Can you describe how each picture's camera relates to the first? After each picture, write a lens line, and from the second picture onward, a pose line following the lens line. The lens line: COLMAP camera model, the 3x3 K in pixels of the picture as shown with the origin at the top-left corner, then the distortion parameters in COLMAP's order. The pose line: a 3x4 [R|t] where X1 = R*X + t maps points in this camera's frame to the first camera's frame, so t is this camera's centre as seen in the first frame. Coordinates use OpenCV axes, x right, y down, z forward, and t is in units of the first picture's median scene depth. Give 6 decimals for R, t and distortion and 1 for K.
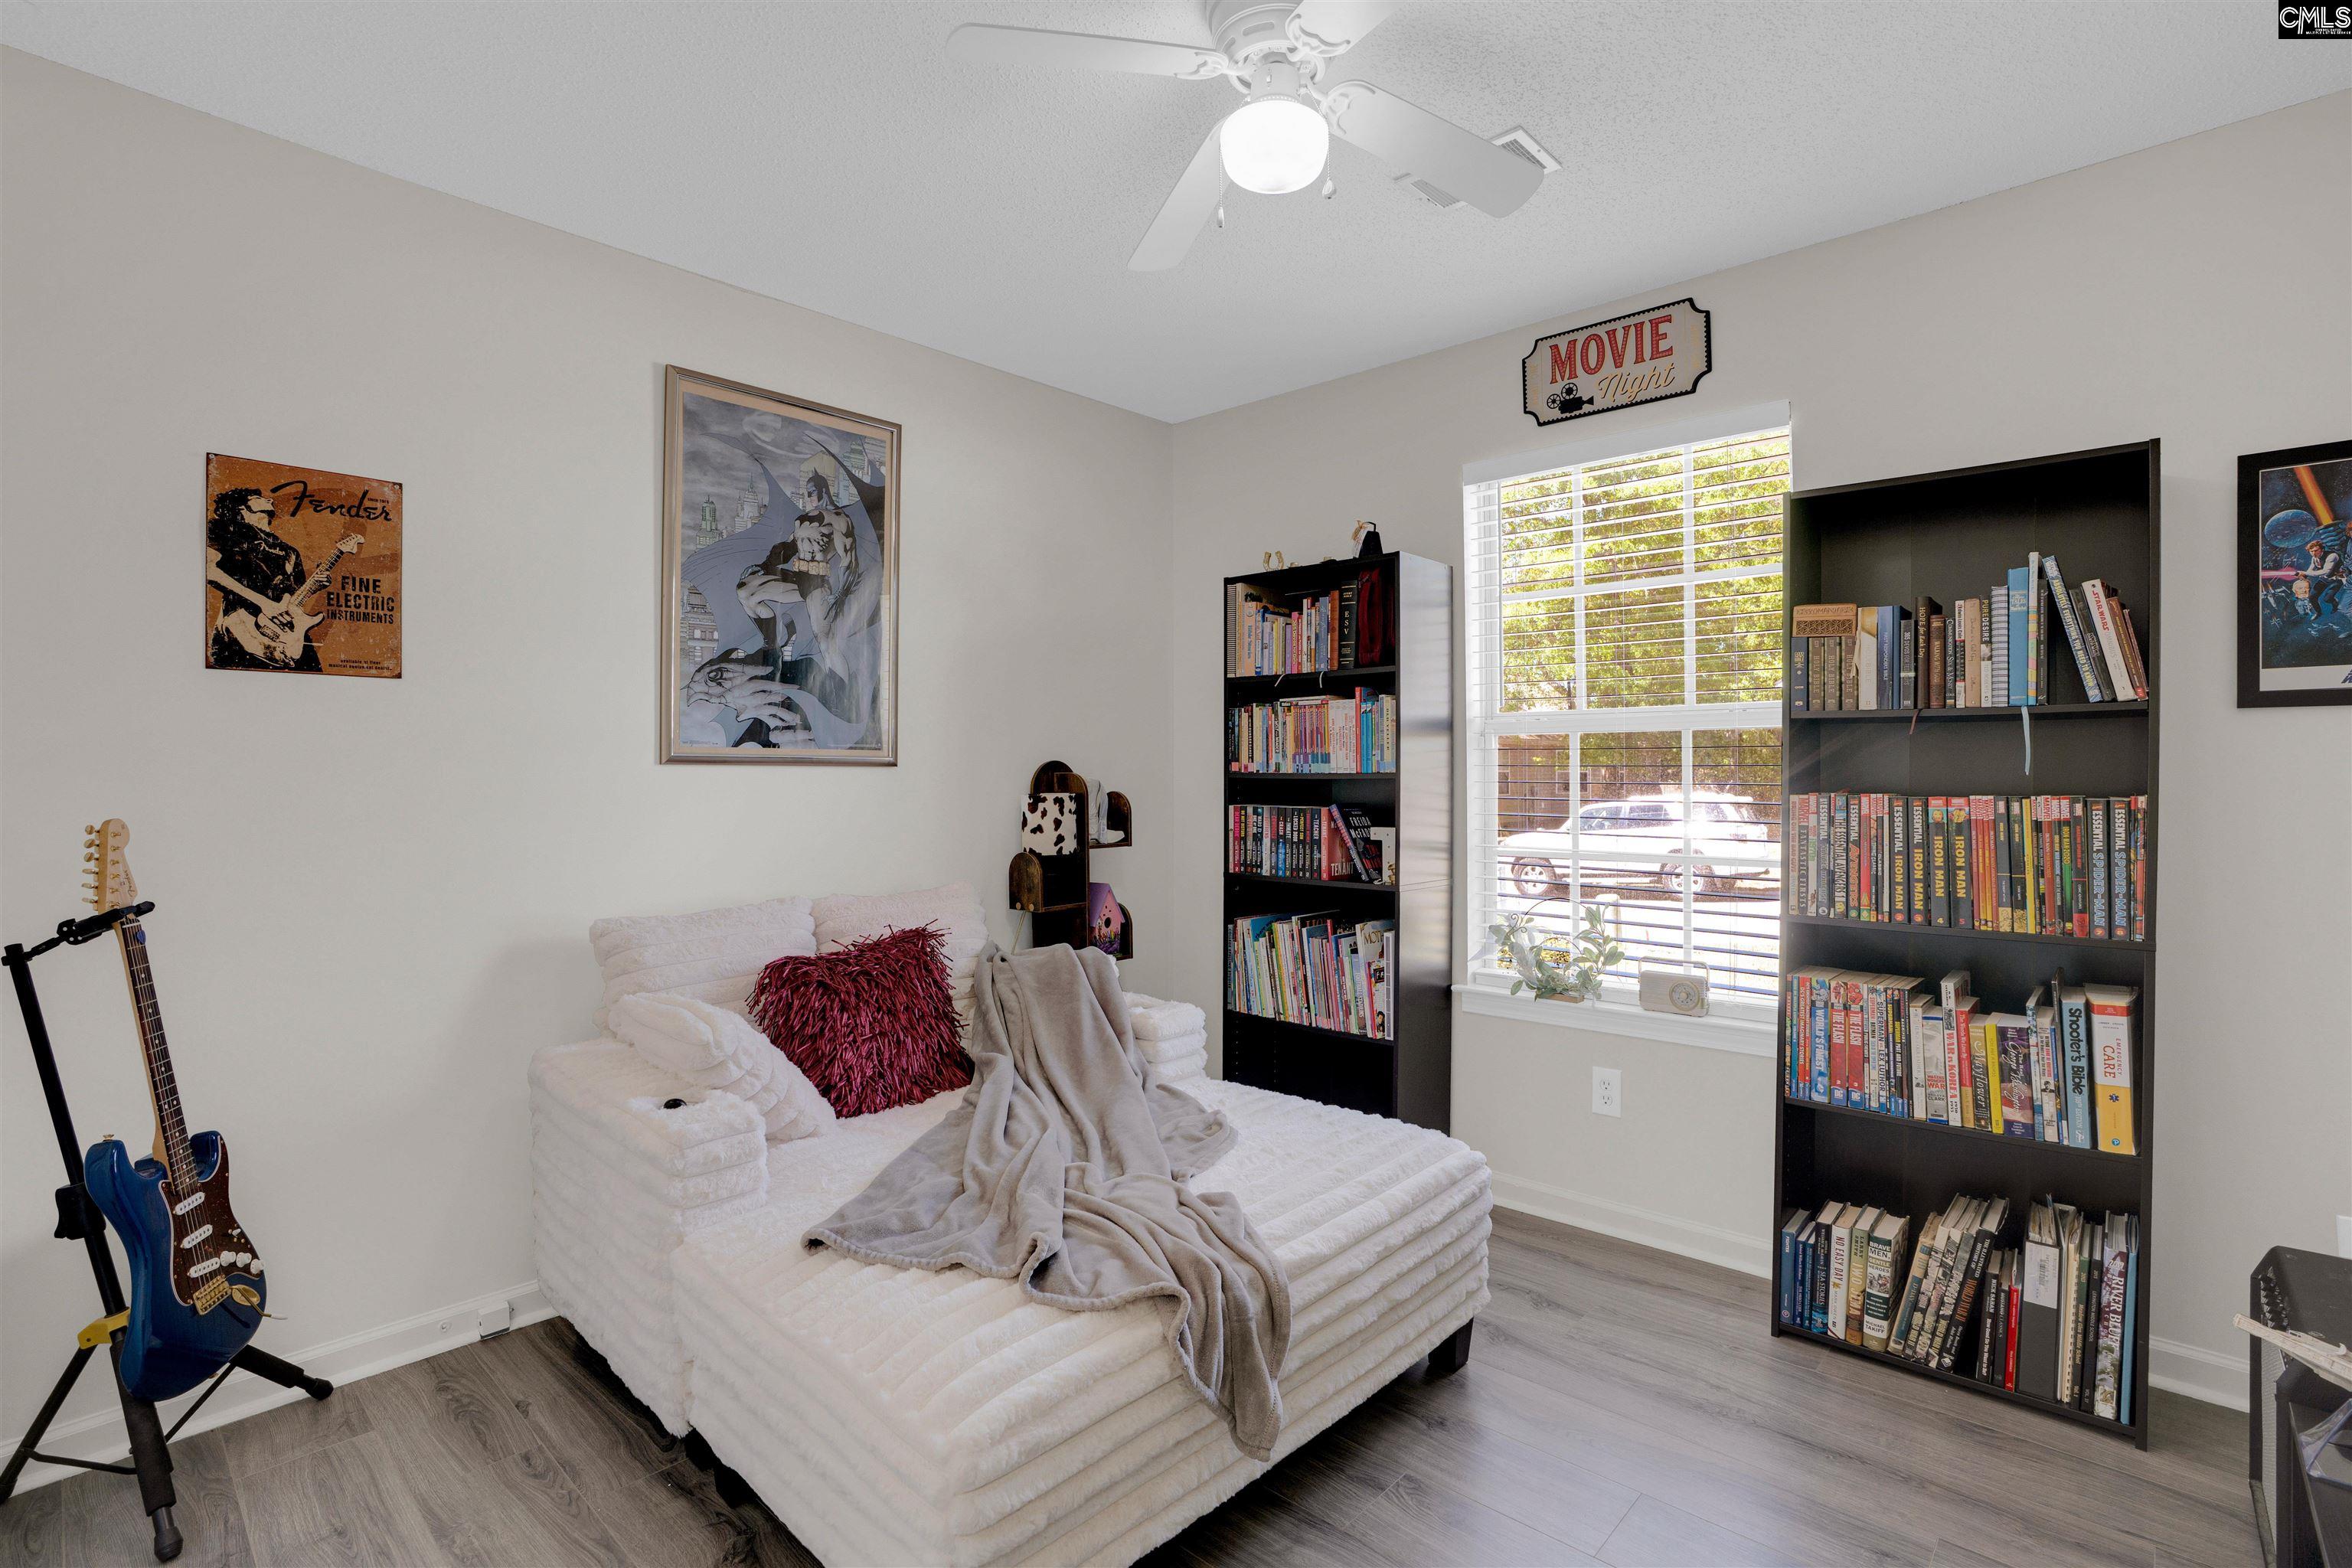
lens RADIAL K [[1086.9, 0, 1194.2], [0, 1086.9, 776.0], [0, 0, 1]] dist [-0.042764, 0.011593]
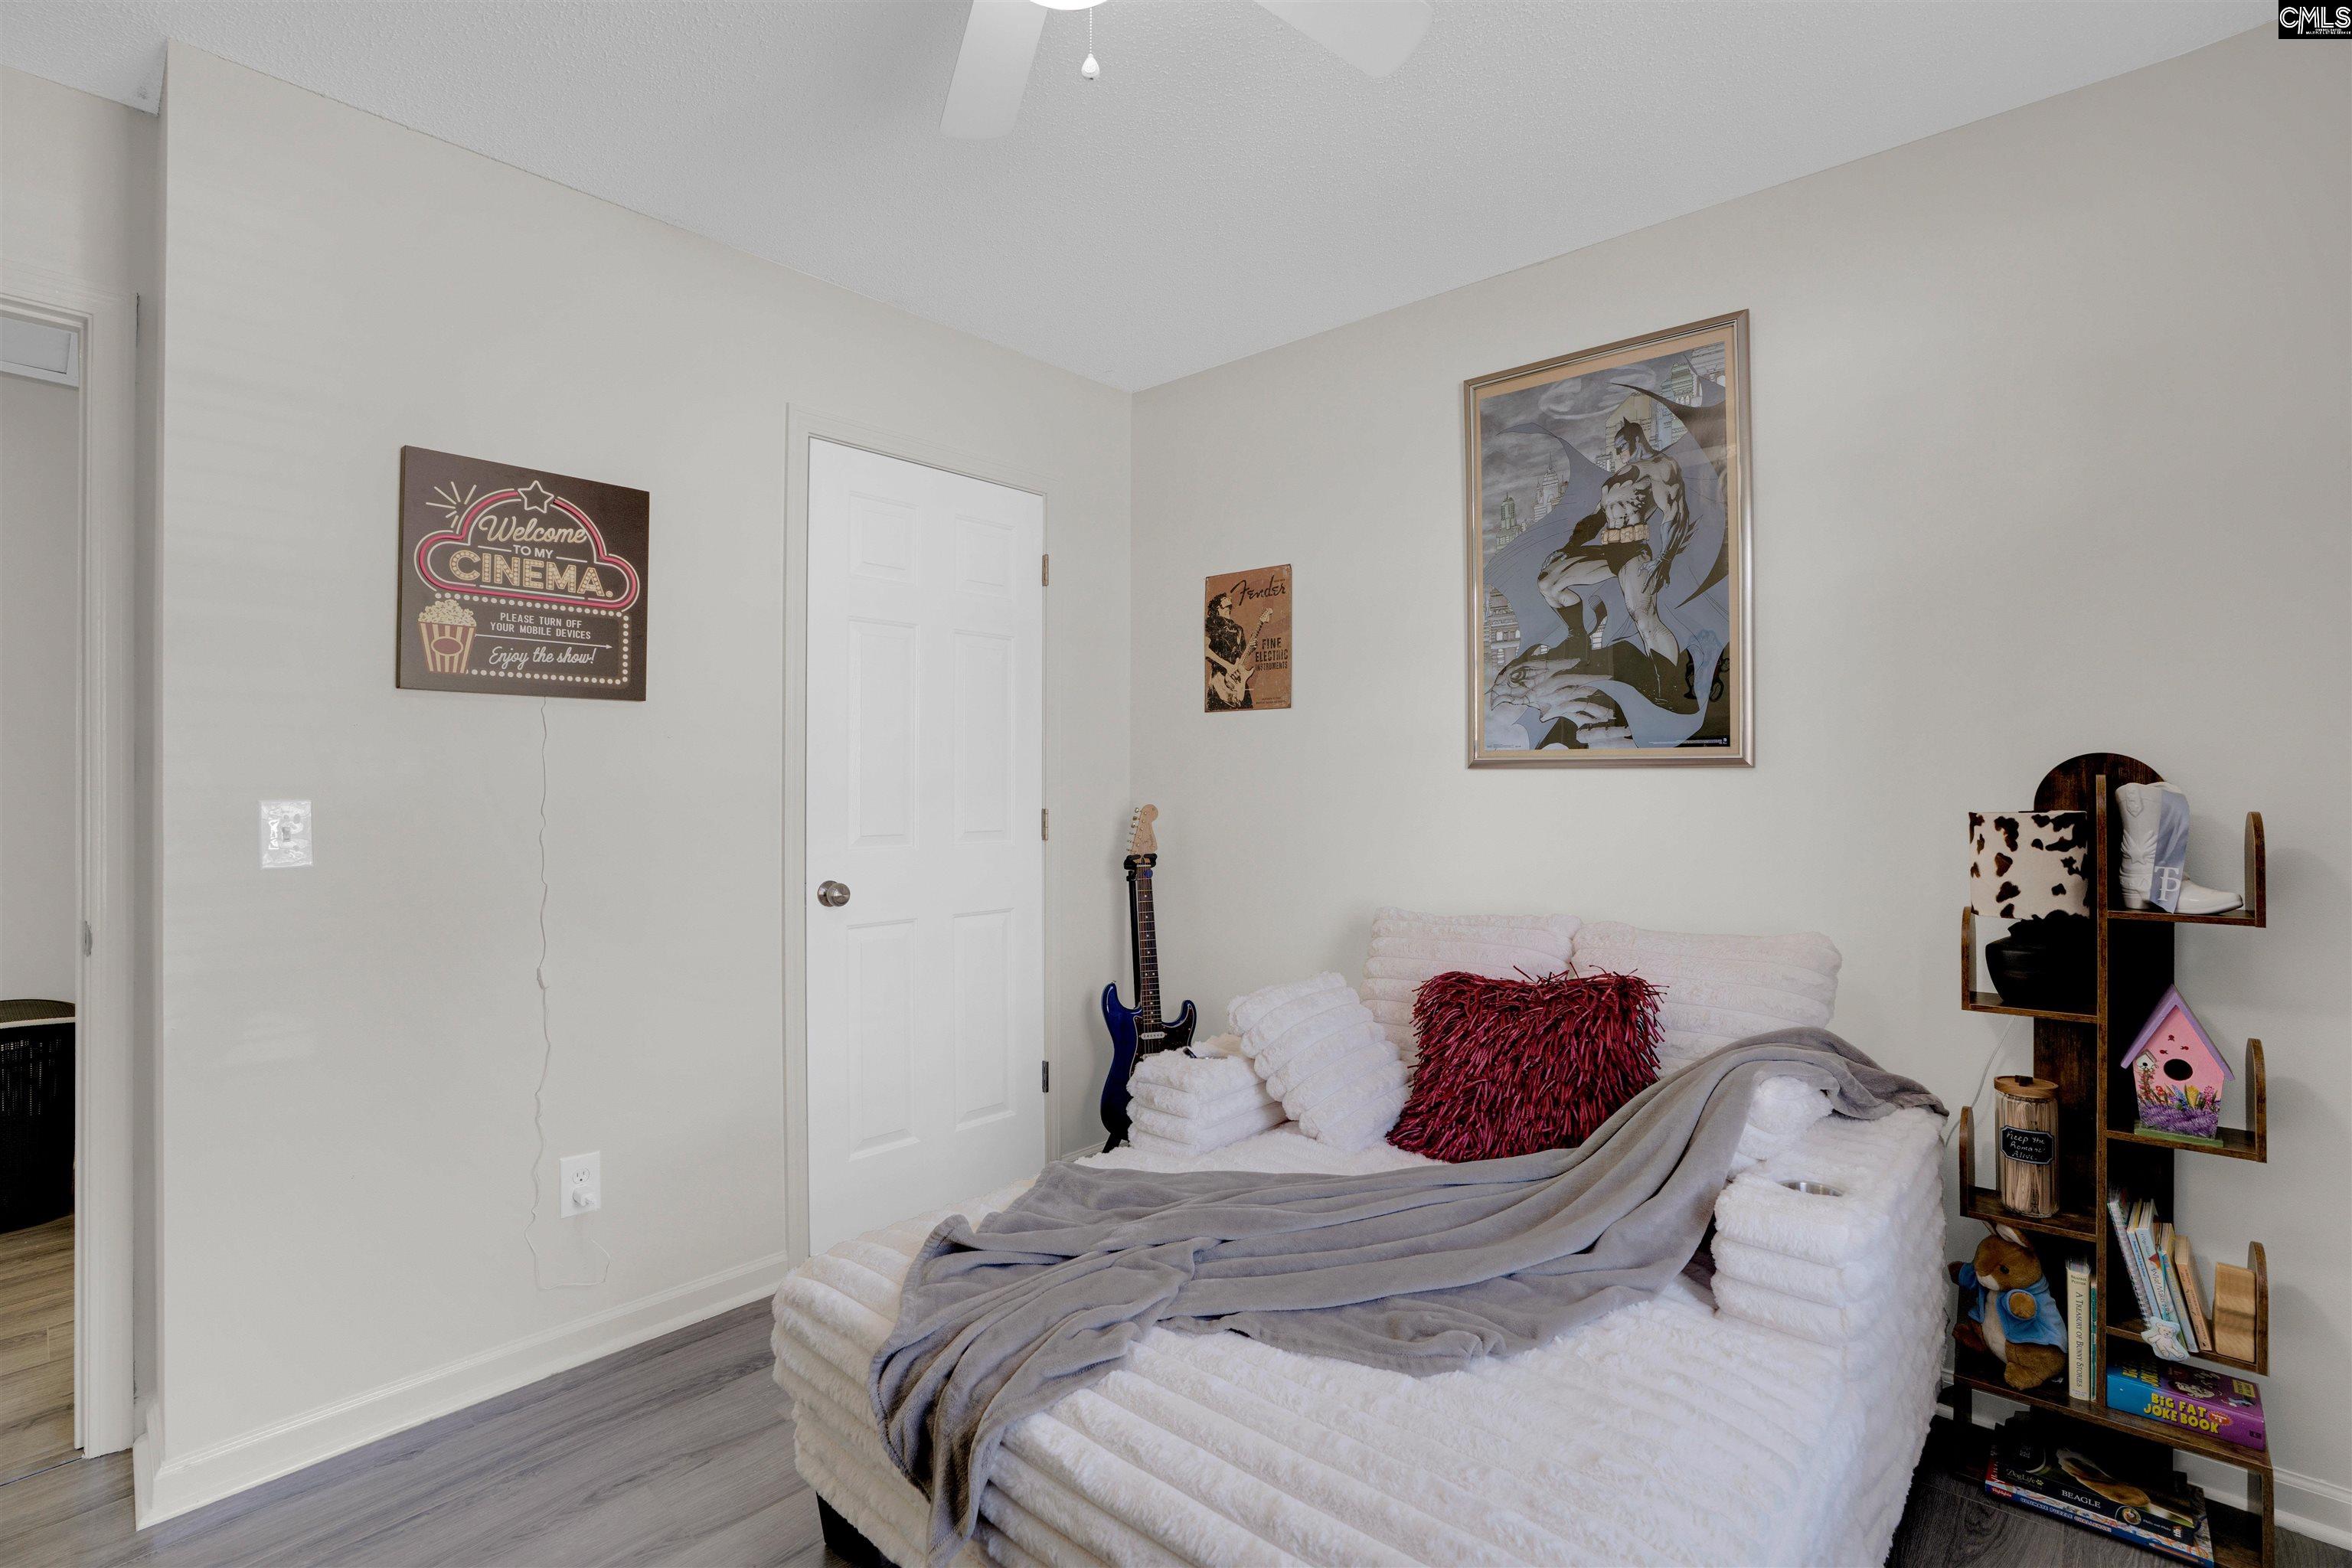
lens RADIAL K [[1086.9, 0, 1190.3], [0, 1086.9, 773.5], [0, 0, 1]] dist [-0.042764, 0.011593]
pose [[0.035116, -0.006287, -0.999363, 0.512483], [-0.001751, 0.999978, -0.006352, 0.000661], [0.999382, 0.001973, 0.035104, 0.671162]]
